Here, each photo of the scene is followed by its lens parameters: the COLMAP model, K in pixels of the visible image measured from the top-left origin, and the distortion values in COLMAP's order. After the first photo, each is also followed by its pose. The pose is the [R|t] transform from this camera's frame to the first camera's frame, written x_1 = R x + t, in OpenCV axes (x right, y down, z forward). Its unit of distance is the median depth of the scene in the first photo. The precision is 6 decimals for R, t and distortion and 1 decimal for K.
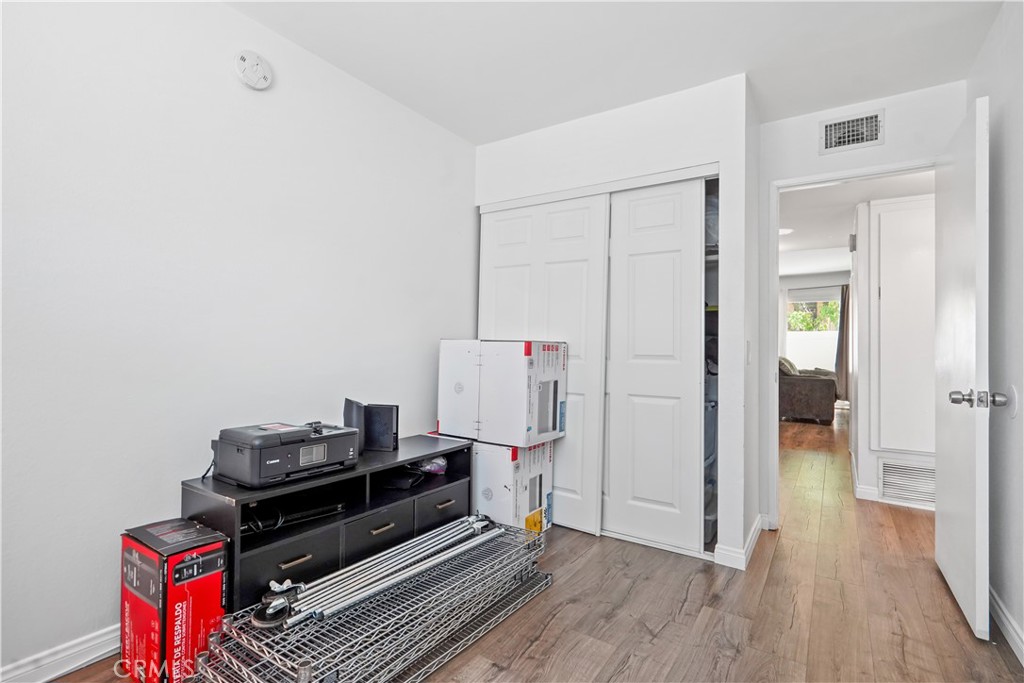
lens RADIAL K [[477.5, 0, 511.9], [0, 477.5, 342.2], [0, 0, 1]] dist [-0.010805, 0.003239]
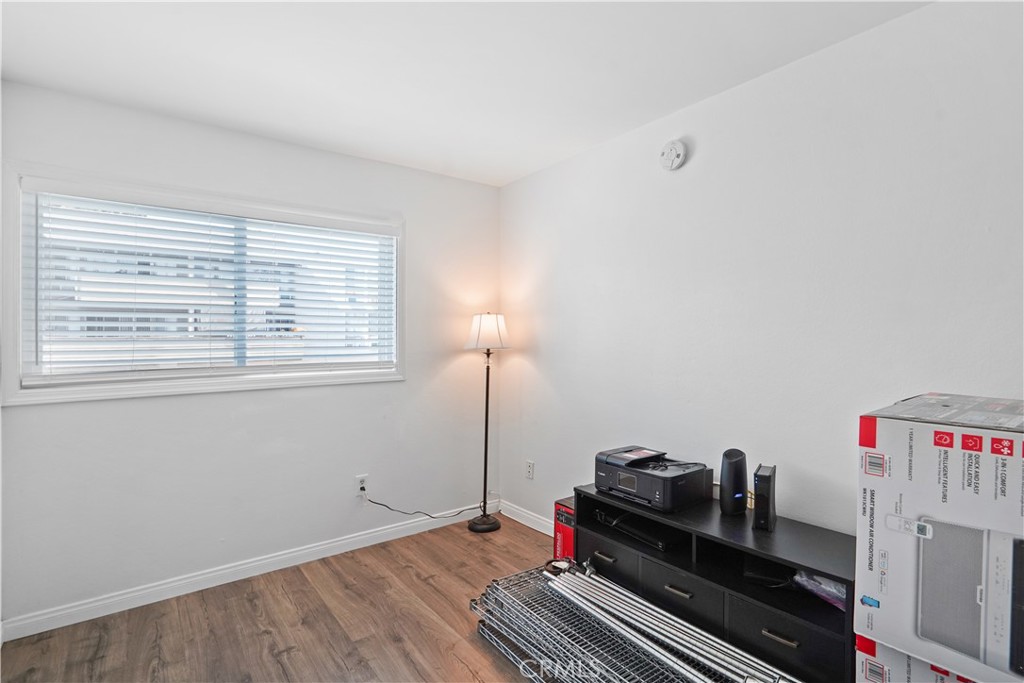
lens RADIAL K [[477.5, 0, 510.0], [0, 477.5, 343.1], [0, 0, 1]] dist [-0.010805, 0.003239]
pose [[-0.310209, -0.011815, -0.950595, 0.709971], [0.003729, 0.999900, -0.013644, -0.082954], [0.950661, -0.007778, -0.310133, 0.964163]]
